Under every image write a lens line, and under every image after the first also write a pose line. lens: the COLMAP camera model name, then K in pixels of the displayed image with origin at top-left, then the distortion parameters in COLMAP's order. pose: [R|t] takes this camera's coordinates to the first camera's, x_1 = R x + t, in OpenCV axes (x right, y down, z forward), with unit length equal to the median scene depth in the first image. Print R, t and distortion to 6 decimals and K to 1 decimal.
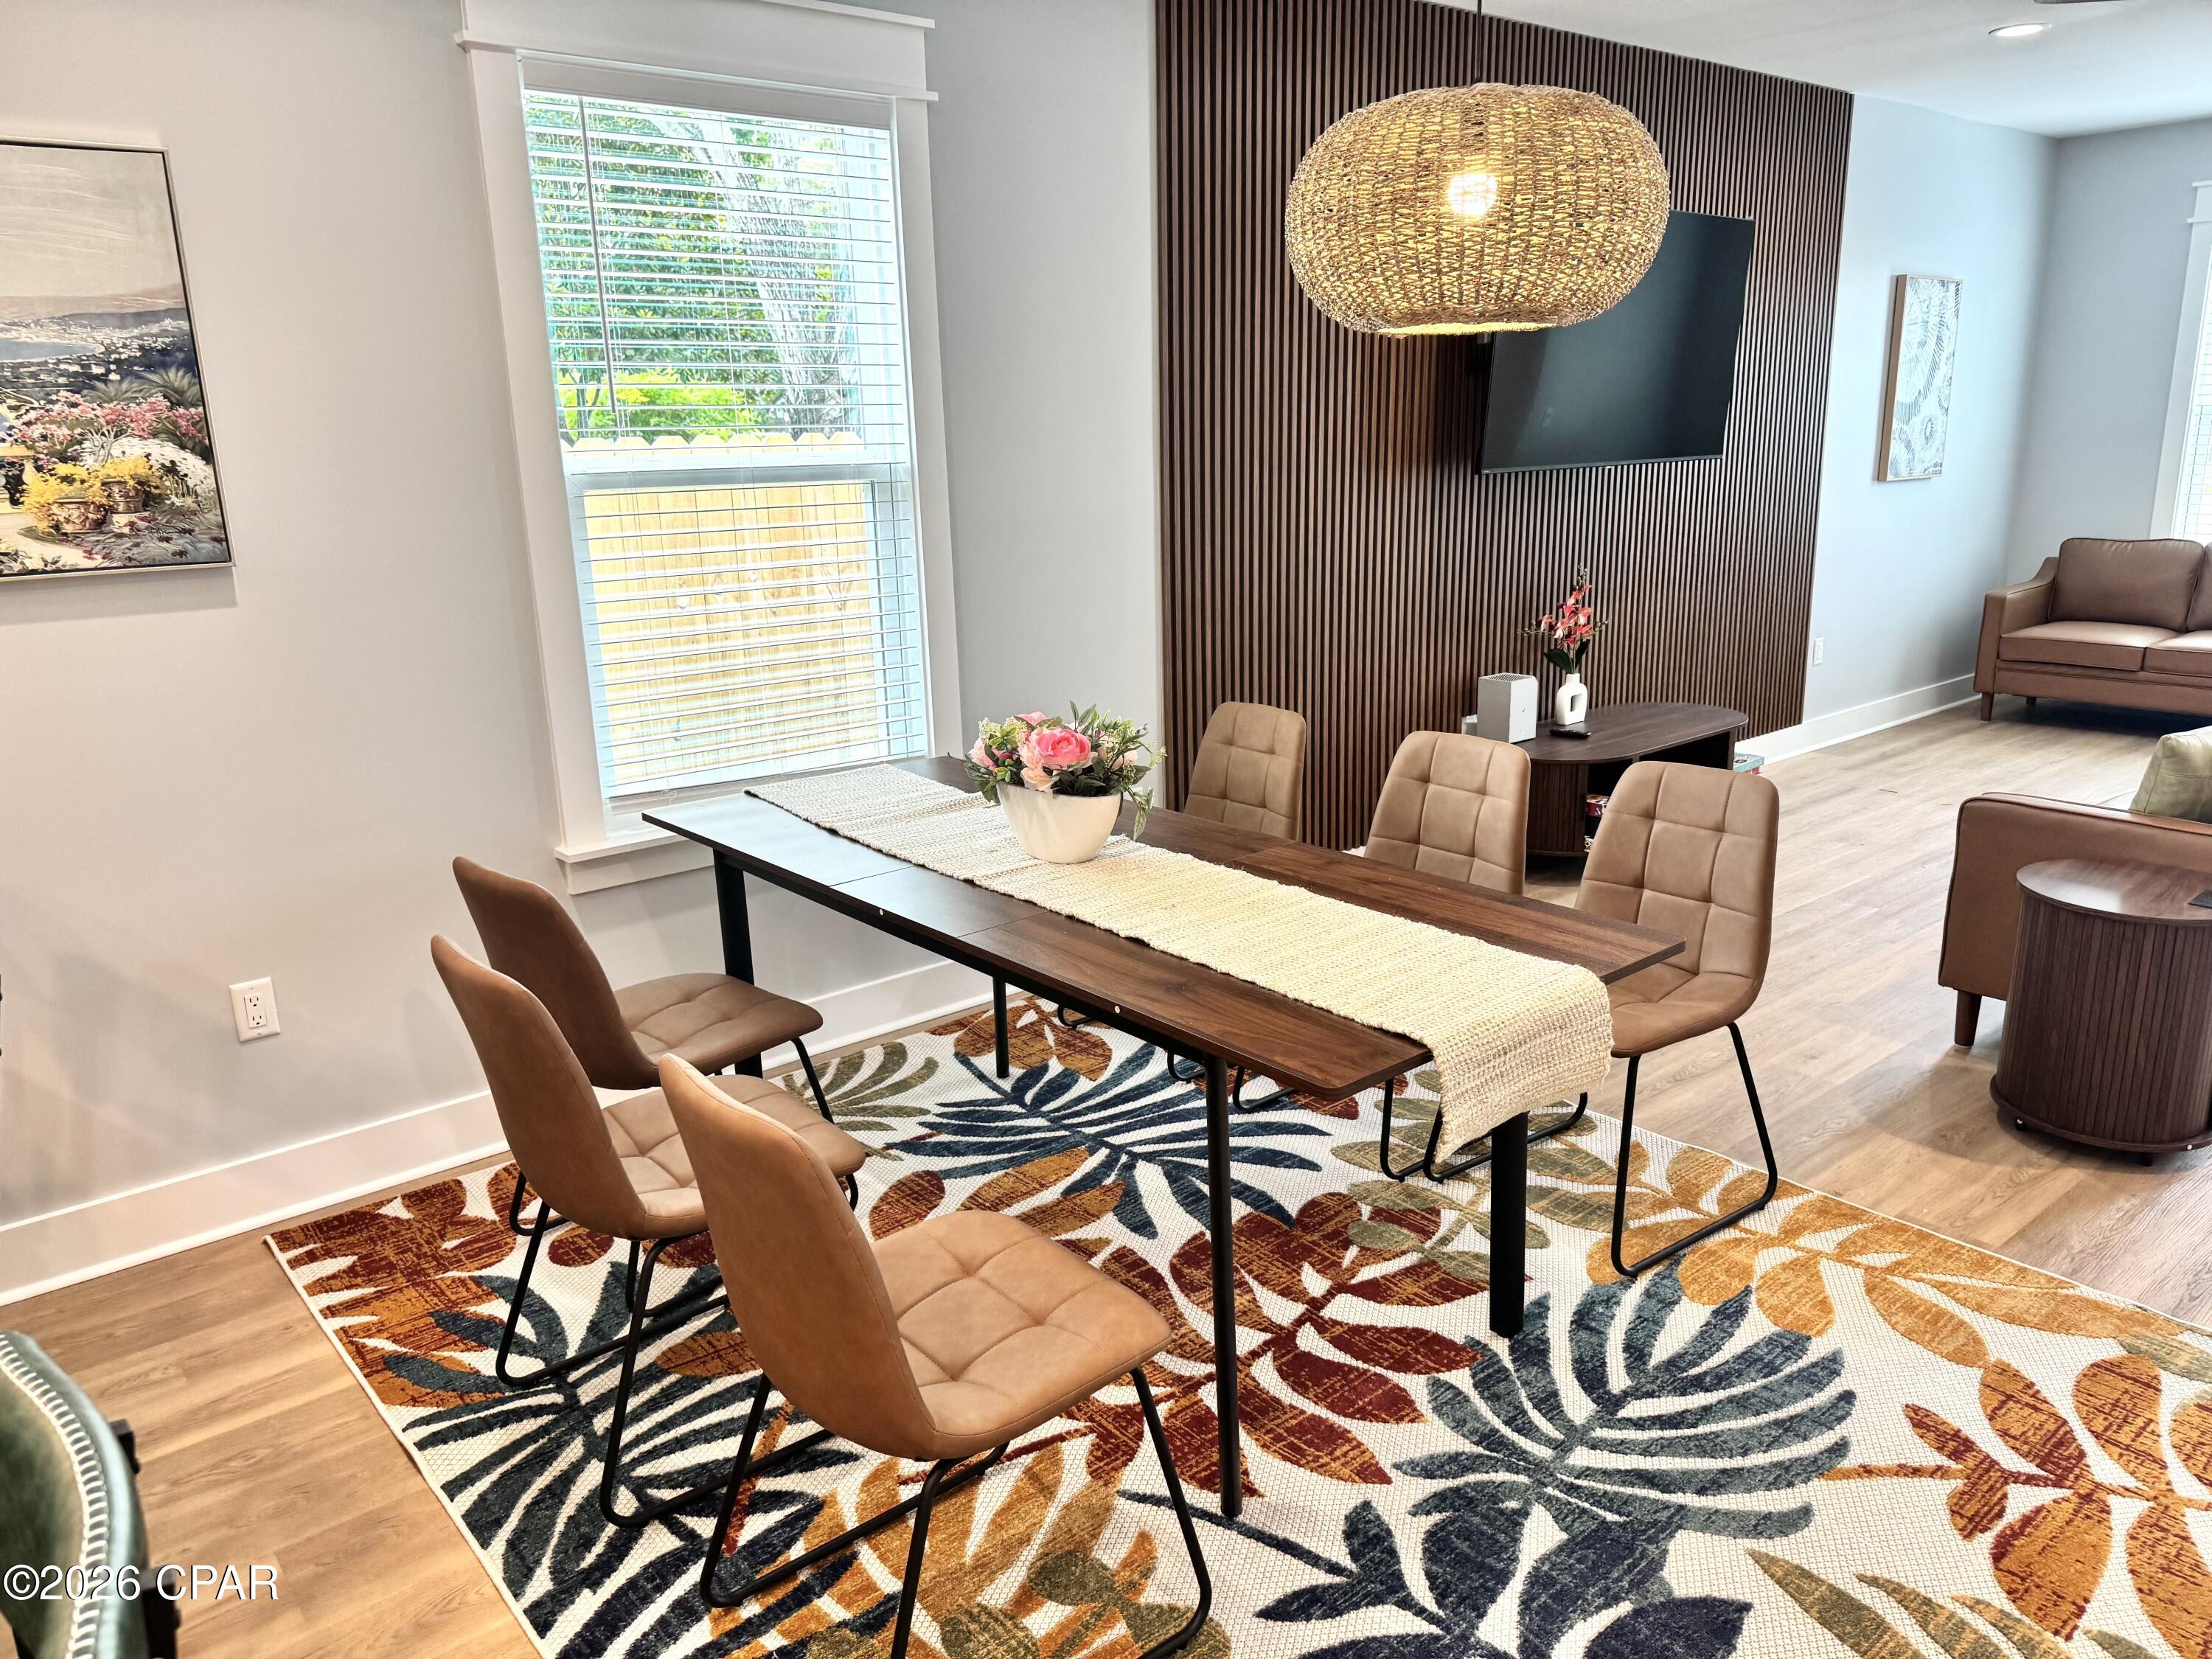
lens RADIAL K [[1547.9, 0, 1118.6], [0, 1547.9, 820.2], [0, 0, 1]] dist [0.062269, -0.067043]
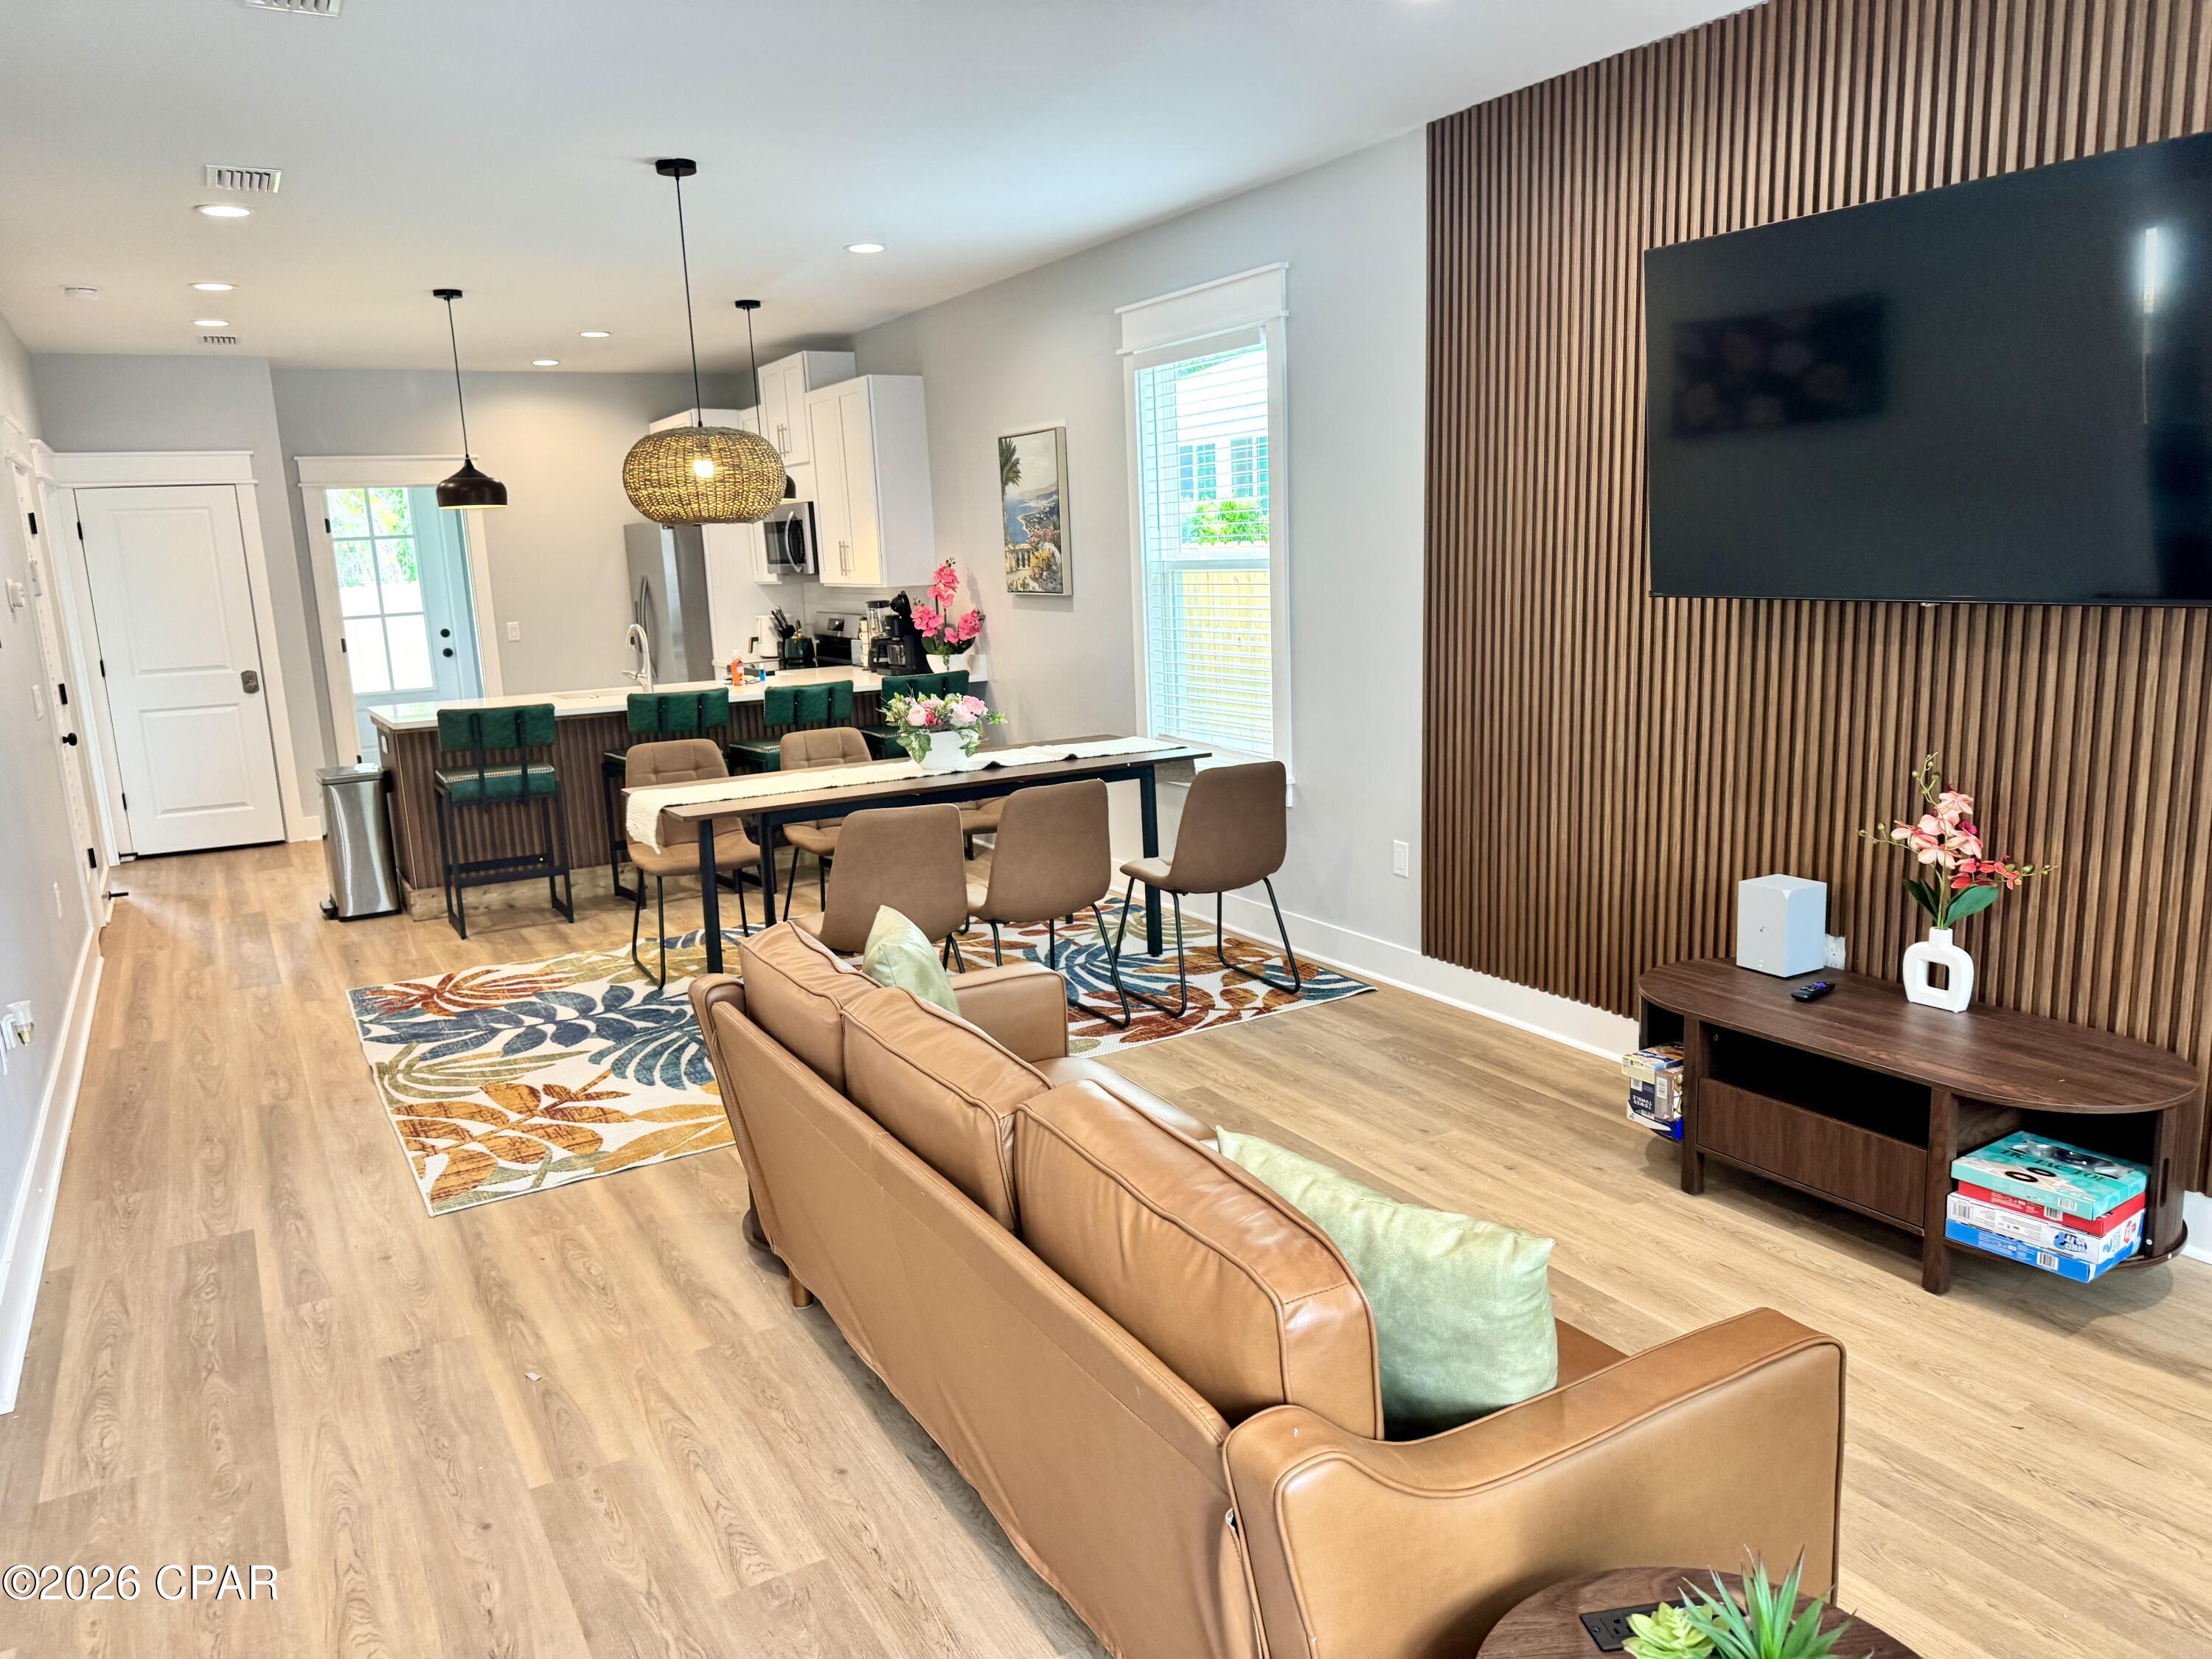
lens RADIAL K [[1547.9, 0, 1124.3], [0, 1547.9, 846.9], [0, 0, 1]] dist [0.062269, -0.067043]
pose [[-0.159973, 0.219748, -0.962351, 1.503942], [-0.205307, 0.946180, 0.250184, -0.343574], [0.965535, 0.237600, -0.106247, 1.201186]]
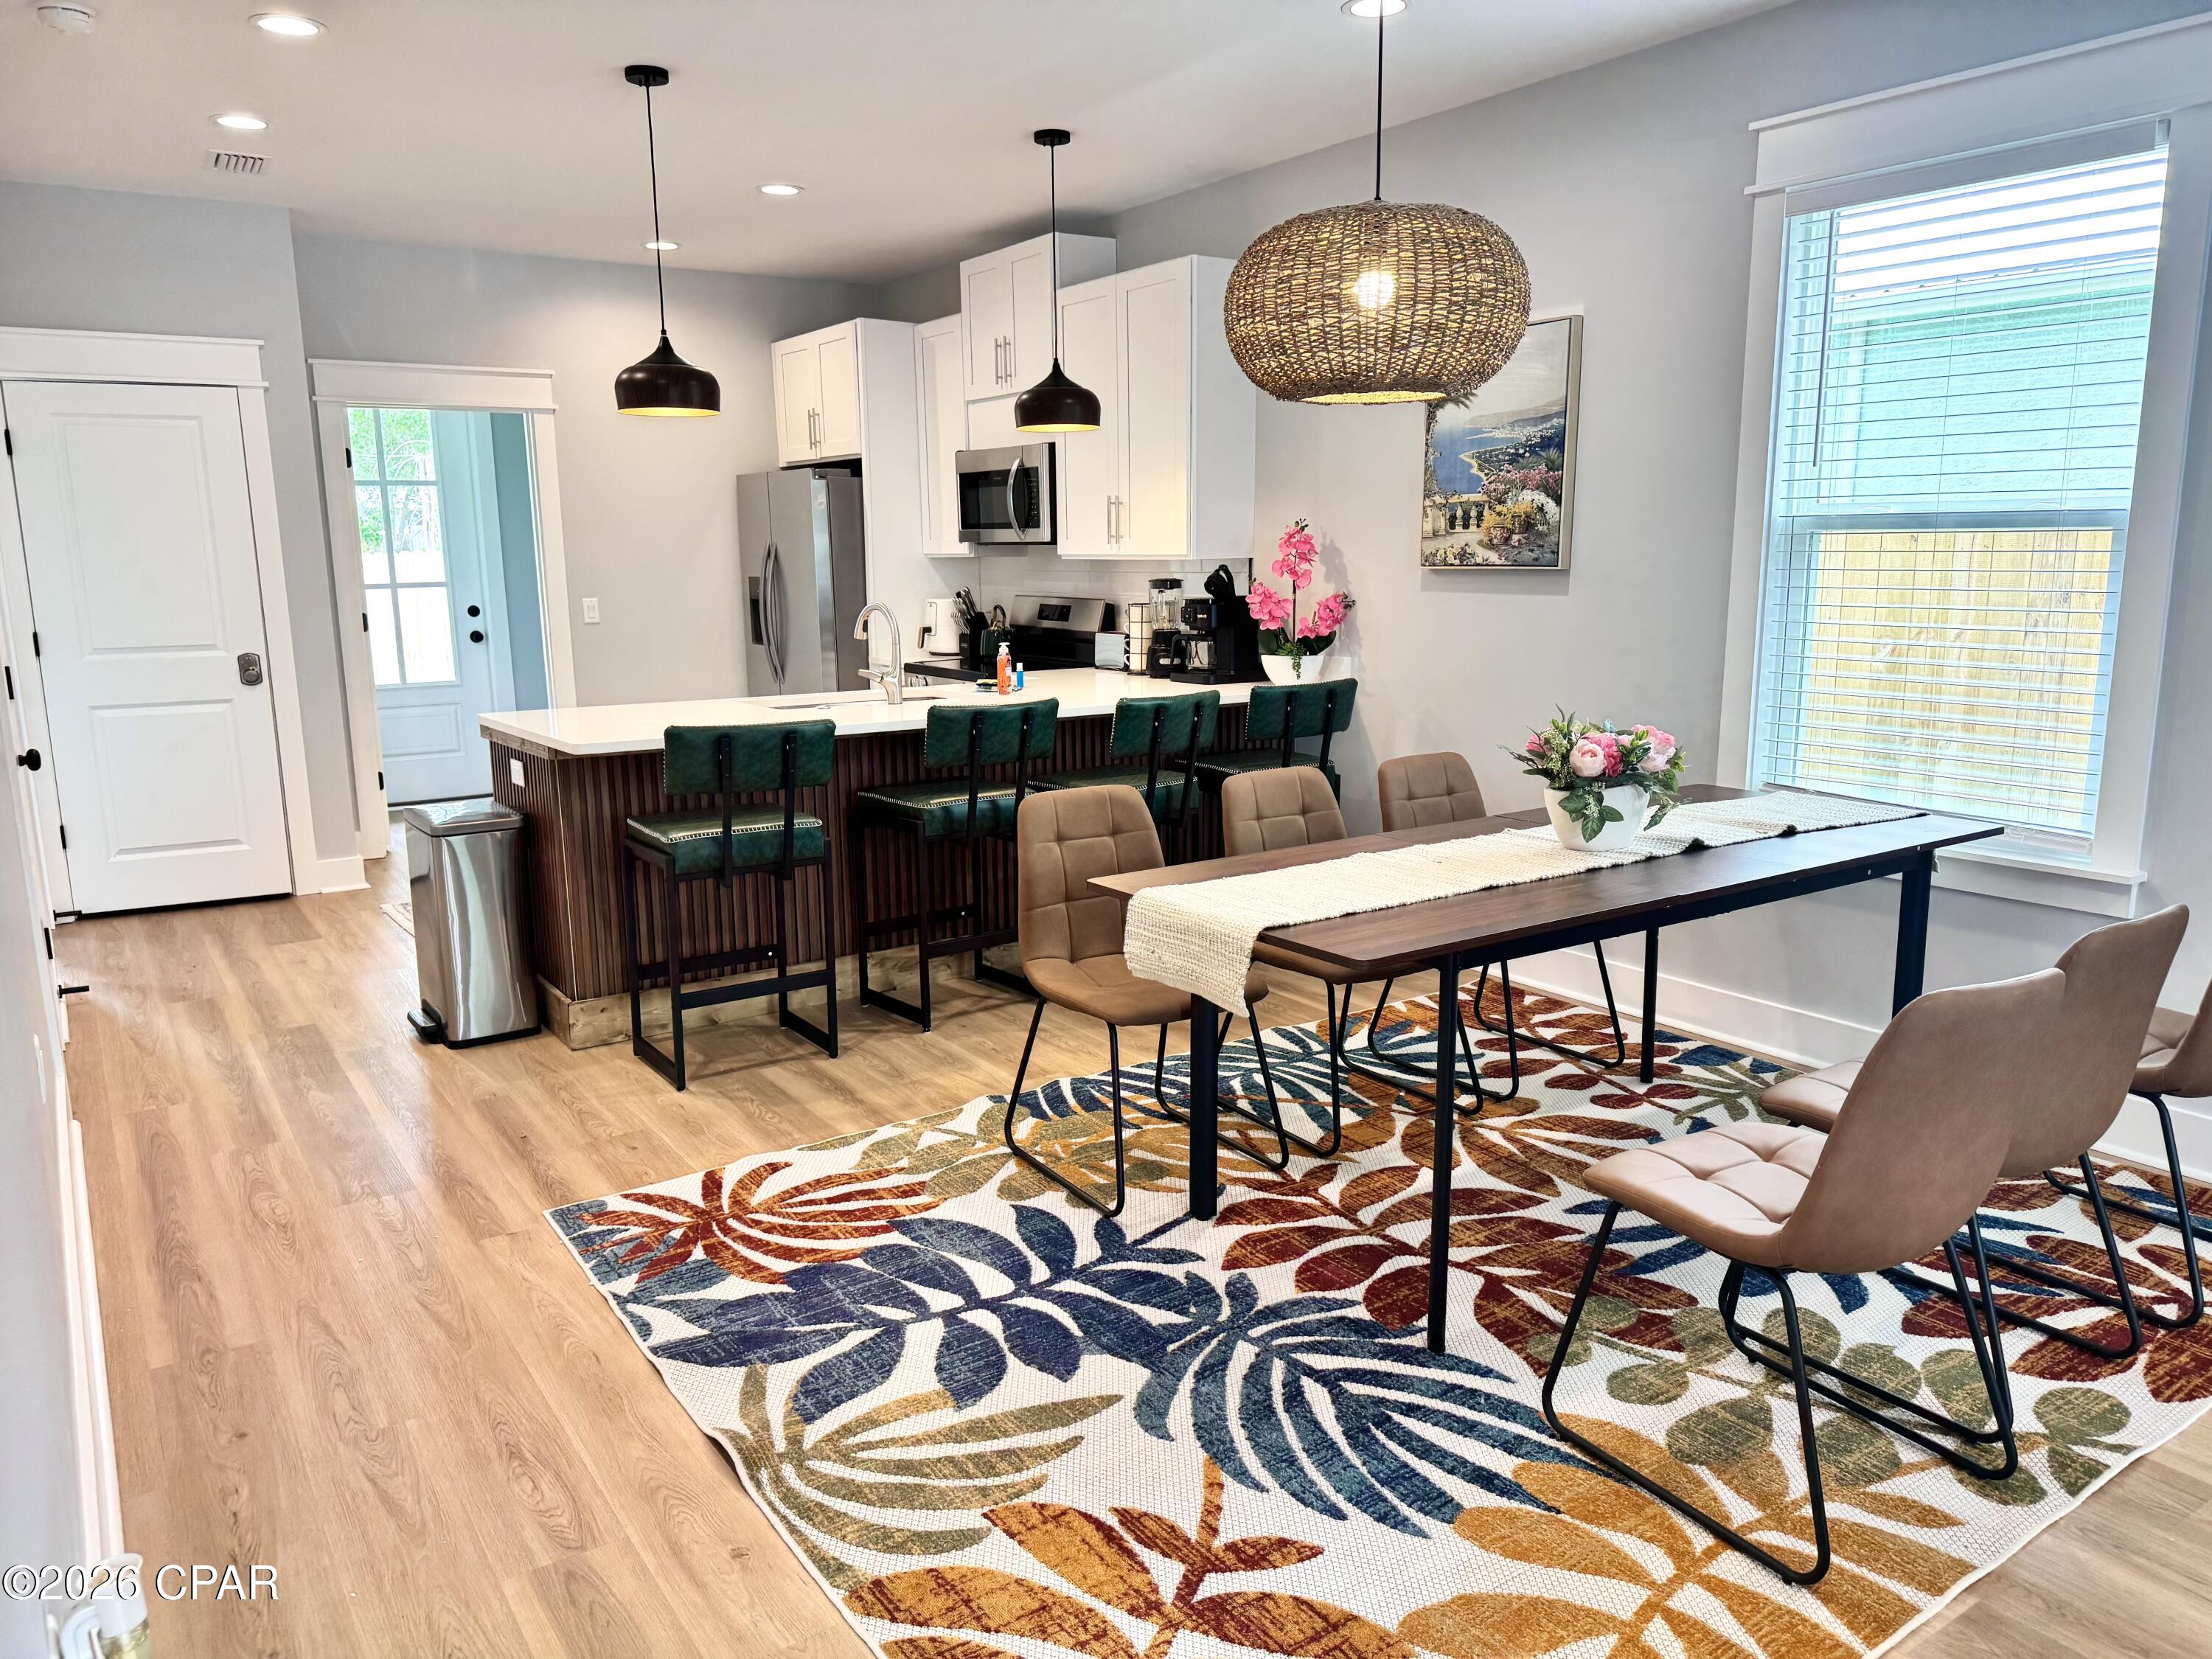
lens RADIAL K [[1547.9, 0, 1112.7], [0, 1547.9, 846.9], [0, 0, 1]] dist [0.062269, -0.067043]
pose [[-0.098046, 0.212688, -0.972189, 0.918933], [-0.238366, 0.943441, 0.230438, -0.127598], [0.966214, 0.254330, -0.041803, 0.583260]]
